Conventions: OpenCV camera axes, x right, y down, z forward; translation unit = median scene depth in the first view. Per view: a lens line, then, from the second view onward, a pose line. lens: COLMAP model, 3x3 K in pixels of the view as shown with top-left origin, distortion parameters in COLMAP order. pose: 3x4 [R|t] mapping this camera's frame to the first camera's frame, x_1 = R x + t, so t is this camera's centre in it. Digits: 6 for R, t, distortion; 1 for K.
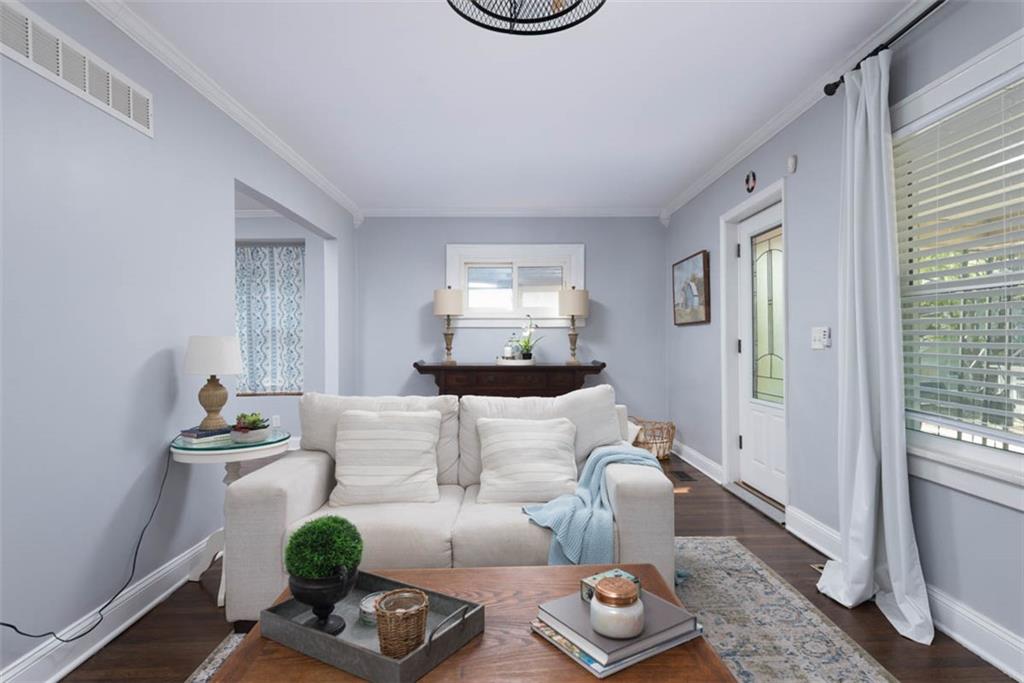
lens RADIAL K [[579.1, 0, 515.6], [0, 579.1, 338.3], [0, 0, 1]] dist [0.020549, -0.001947]
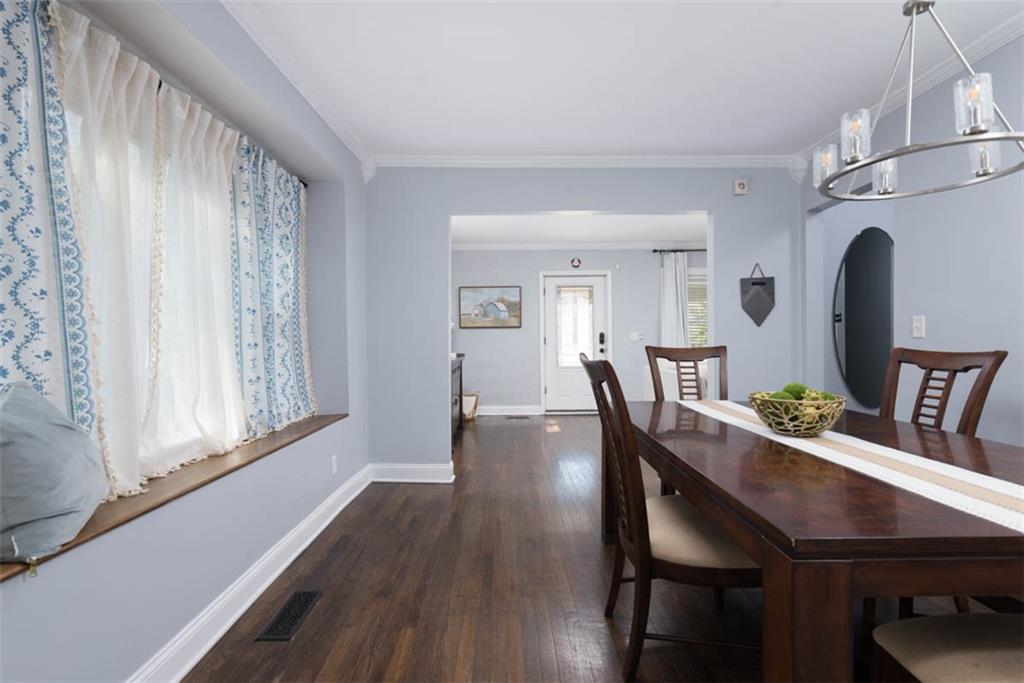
lens RADIAL K [[488.6, 0, 512.0], [0, 488.6, 341.5], [0, 0, 1]] dist [0.001081, 0.000063]
pose [[0.022003, 0.002510, 0.999755, -0.963038], [0.000984, 0.999996, -0.002532, 0.015461], [-0.999757, 0.001039, 0.022001, 0.834998]]
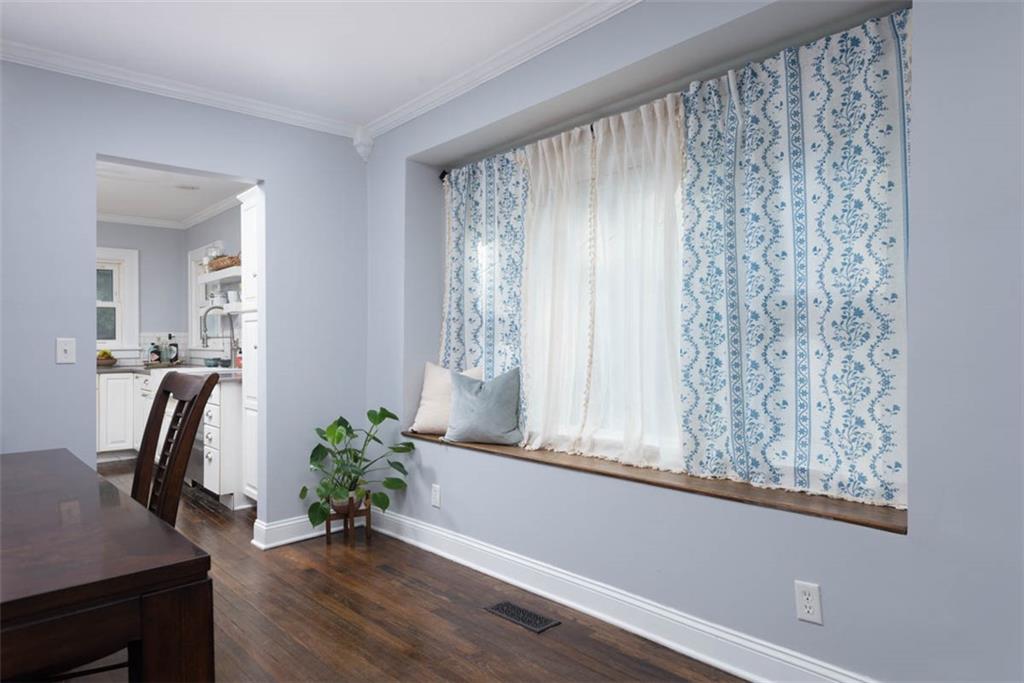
lens RADIAL K [[630.7, 0, 514.4], [0, 630.7, 338.1], [0, 0, 1]] dist [0.040487, -0.033197]
pose [[0.642060, -0.002771, -0.766649, -0.266515], [0.009315, 0.999948, 0.004186, 0.005067], [0.766597, -0.009829, 0.642053, 0.701823]]
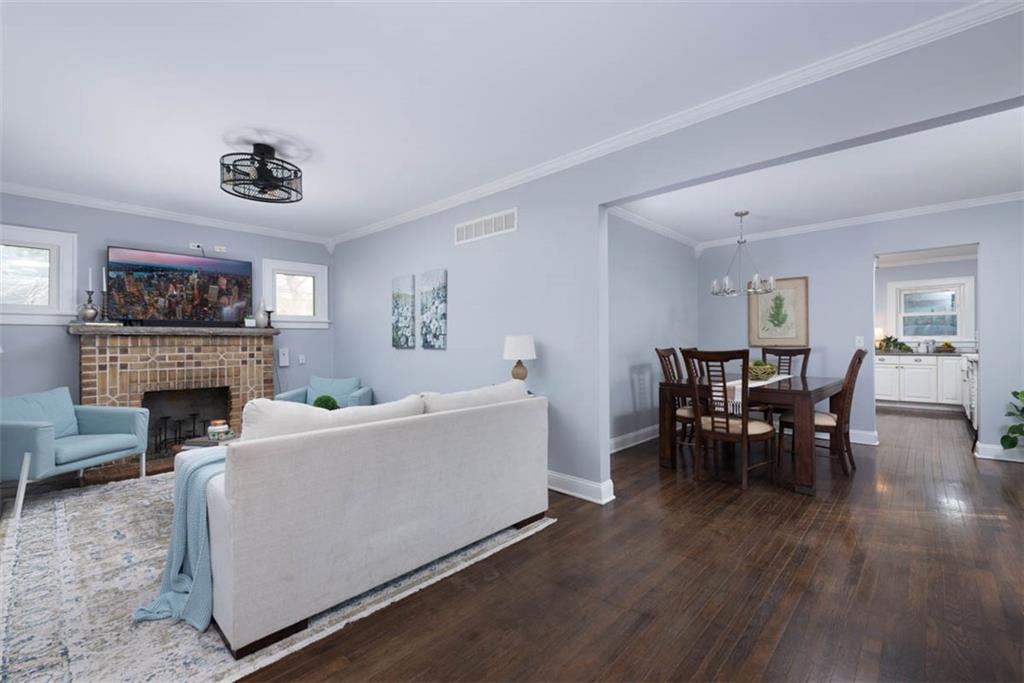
lens RADIAL K [[444.9, 0, 516.0], [0, 444.9, 339.8], [0, 0, 1]] dist [0.004779, -0.000368]
pose [[-0.697347, 0.007493, -0.716695, 0.179459], [0.013709, 0.999902, -0.002885, 0.005038], [0.716603, -0.011837, -0.697381, 0.882805]]
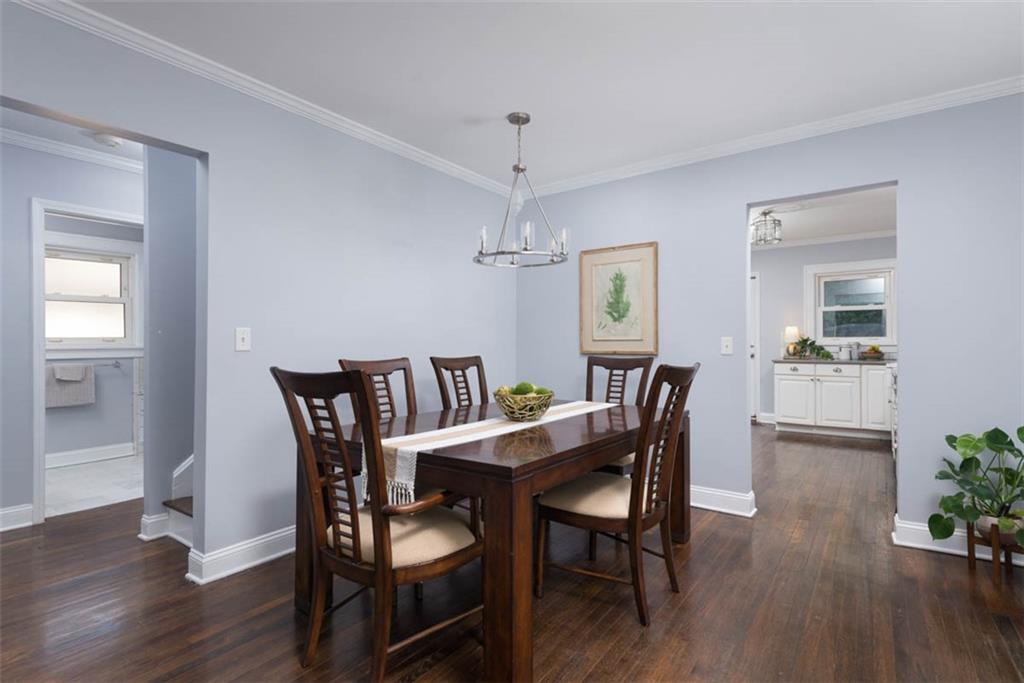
lens RADIAL K [[509.3, 0, 514.9], [0, 509.3, 336.7], [0, 0, 1]] dist [0.015690, -0.000716]
pose [[-0.599847, 0.000319, -0.800114, -0.266415], [0.012217, 0.999887, -0.008761, 0.006047], [0.800021, -0.015030, -0.599784, 0.919463]]
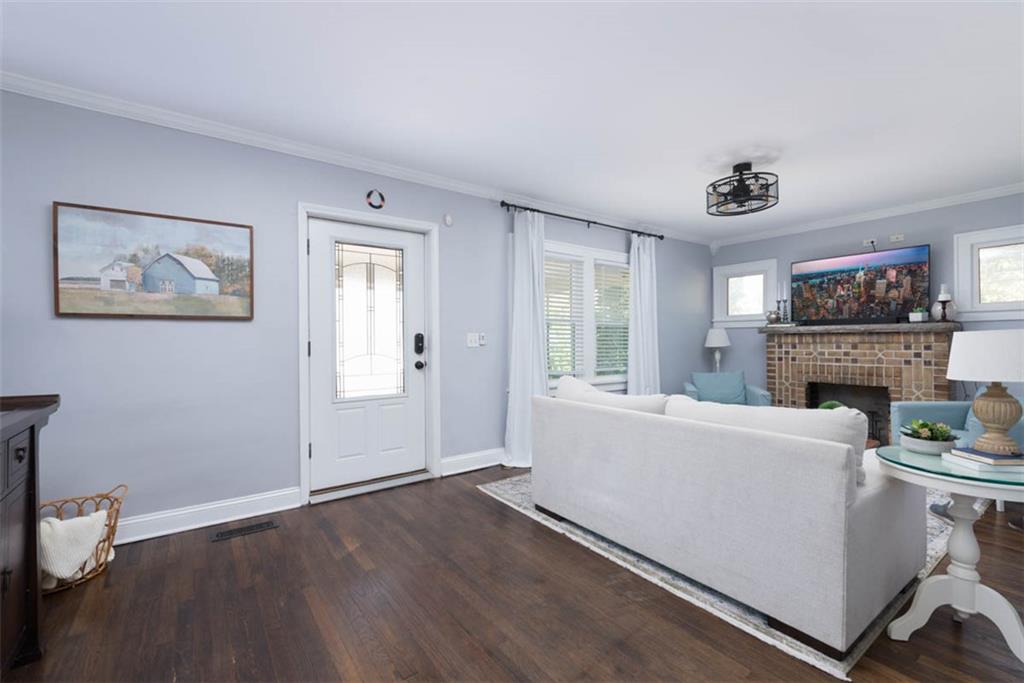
lens RADIAL K [[433.4, 0, 515.4], [0, 433.4, 341.8], [0, 0, 1]] dist [0.003356, -0.000368]
pose [[-0.566887, 0.007387, 0.823762, -0.295644], [0.003813, 0.999973, -0.006343, 0.006192], [-0.823787, -0.000455, -0.566900, 0.872769]]
